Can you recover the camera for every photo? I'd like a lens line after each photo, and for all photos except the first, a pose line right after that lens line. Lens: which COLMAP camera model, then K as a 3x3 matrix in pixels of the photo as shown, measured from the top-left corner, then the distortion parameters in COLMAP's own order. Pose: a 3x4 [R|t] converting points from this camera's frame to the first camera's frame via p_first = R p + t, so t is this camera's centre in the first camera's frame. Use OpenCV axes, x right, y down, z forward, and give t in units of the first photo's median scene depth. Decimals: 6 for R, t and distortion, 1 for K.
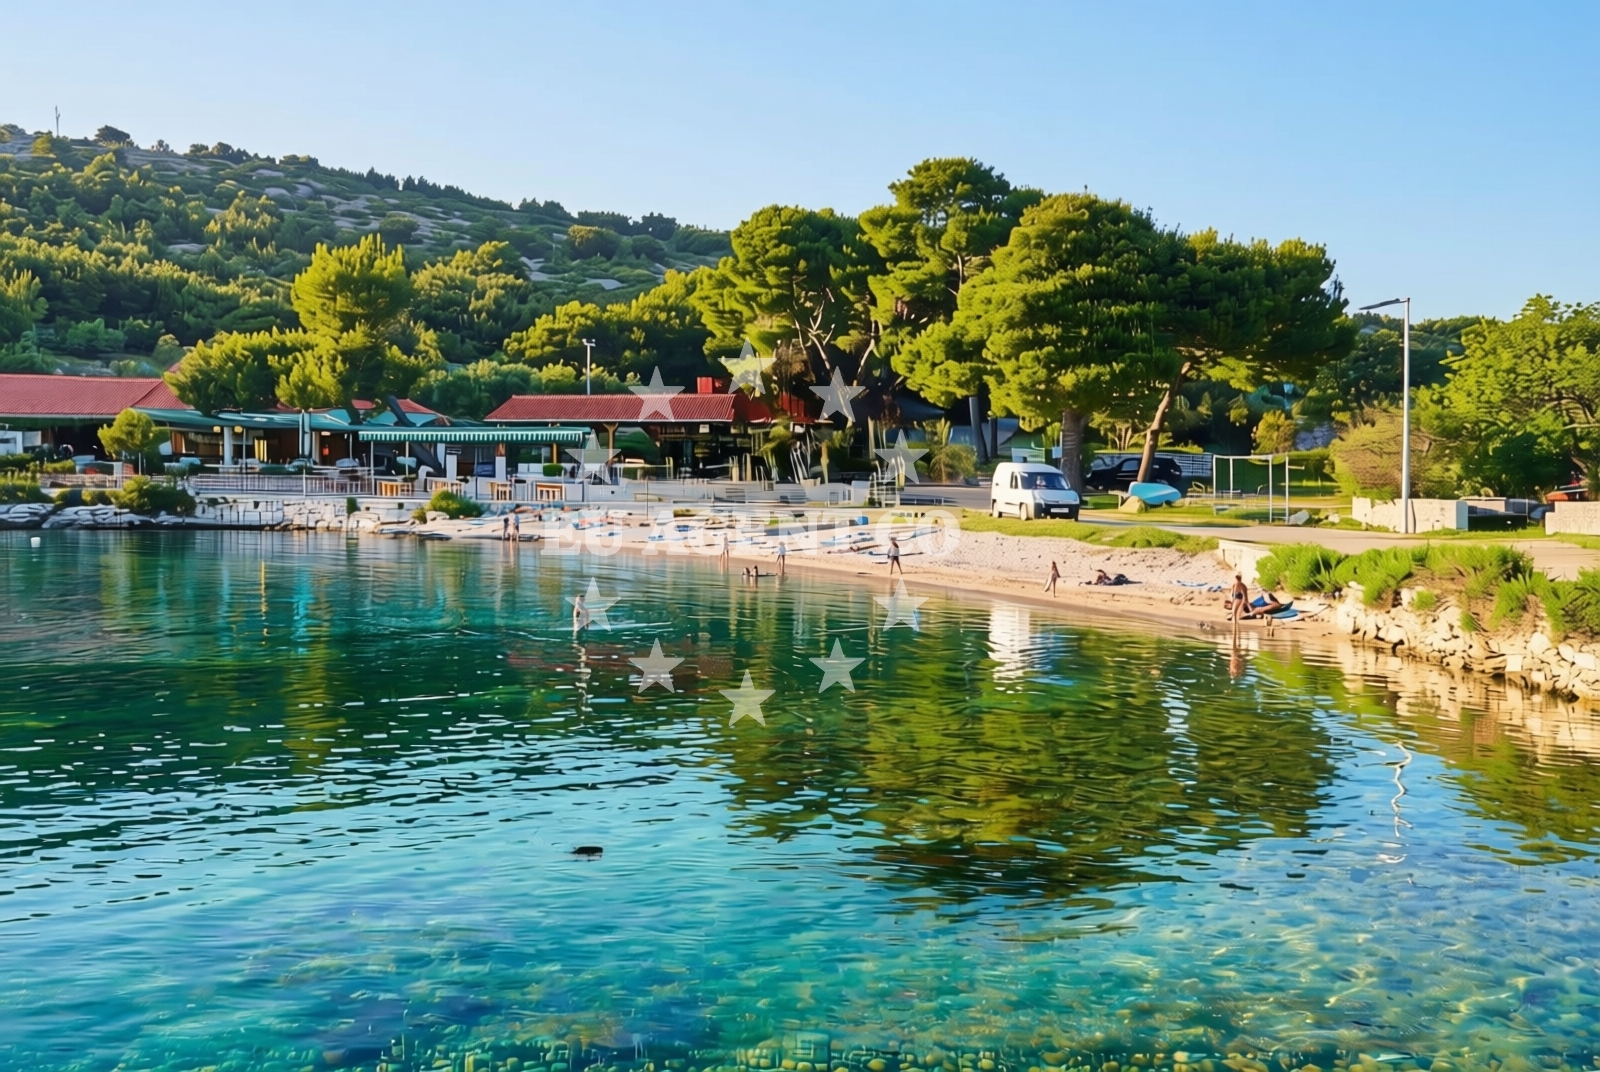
lens RADIAL K [[6291.3, 0, 800.8], [0, 6291.3, 534.5], [0, 0, 1]] dist [-0.207361, 0.000000]
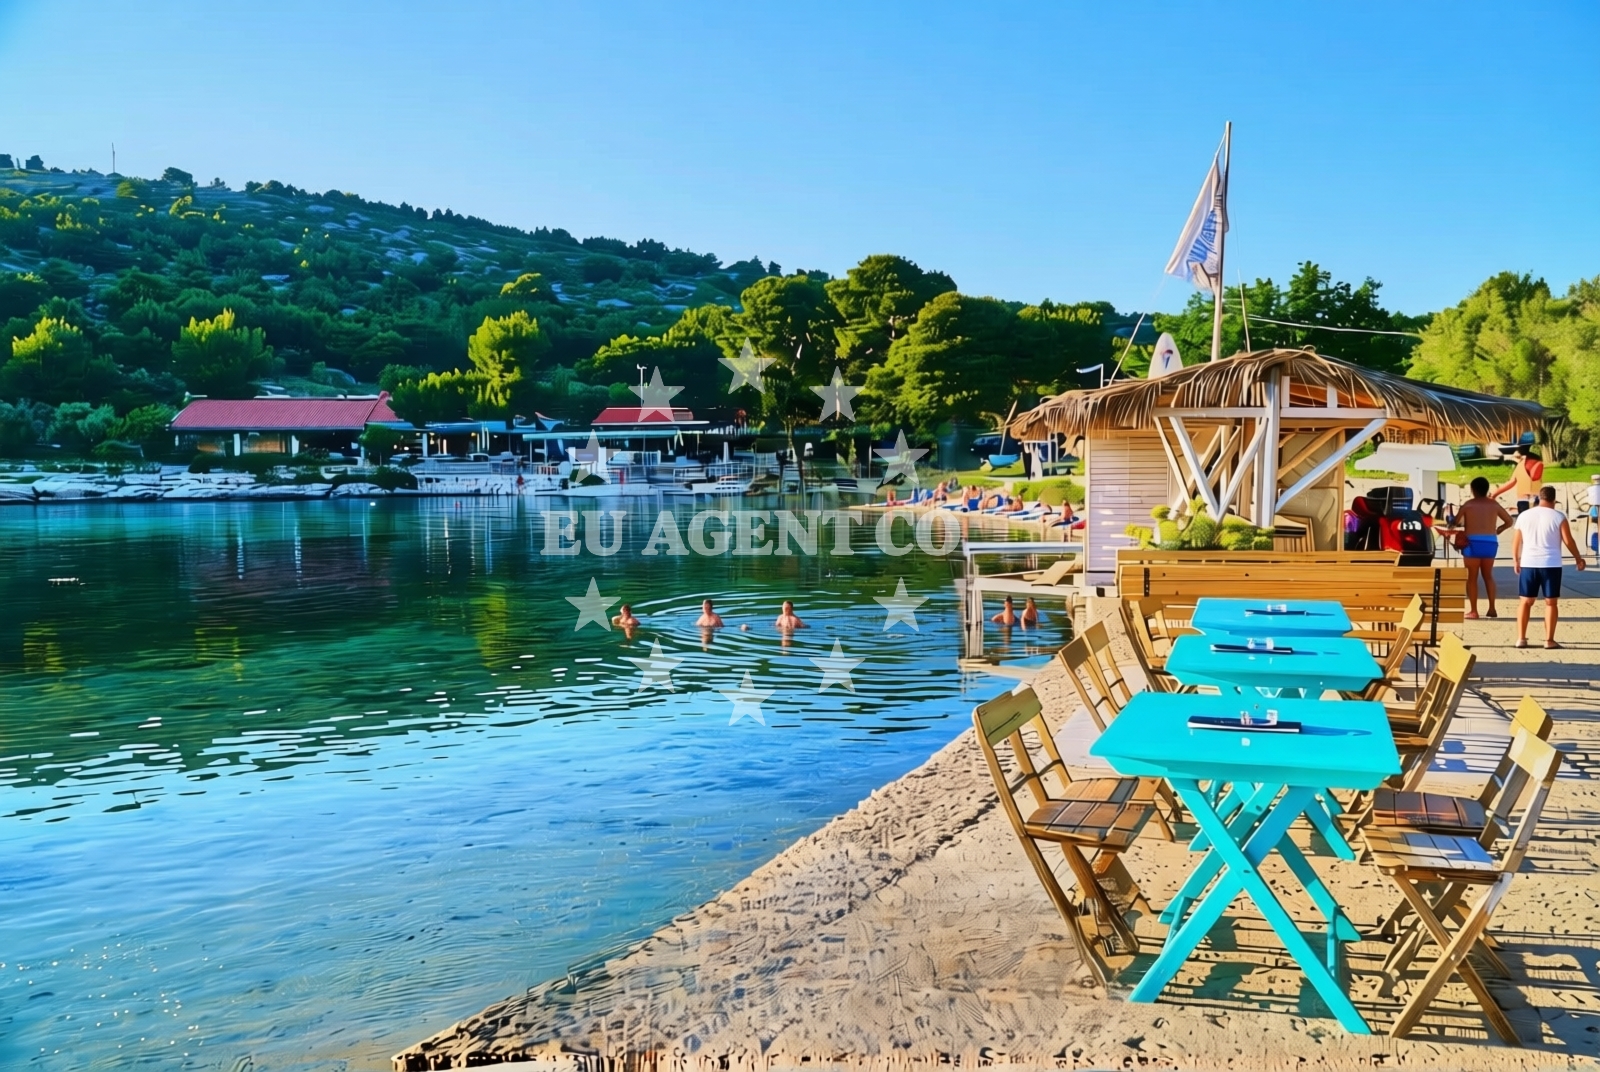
lens RADIAL K [[6291.3, 0, 799.4], [0, 6291.3, 536.4], [0, 0, 1]] dist [-0.207361, 0.000000]
pose [[0.999755, -0.021023, 0.006904, -0.009767], [0.020993, 0.999770, 0.004356, 0.003927], [-0.006994, -0.004210, 0.999967, -0.570631]]
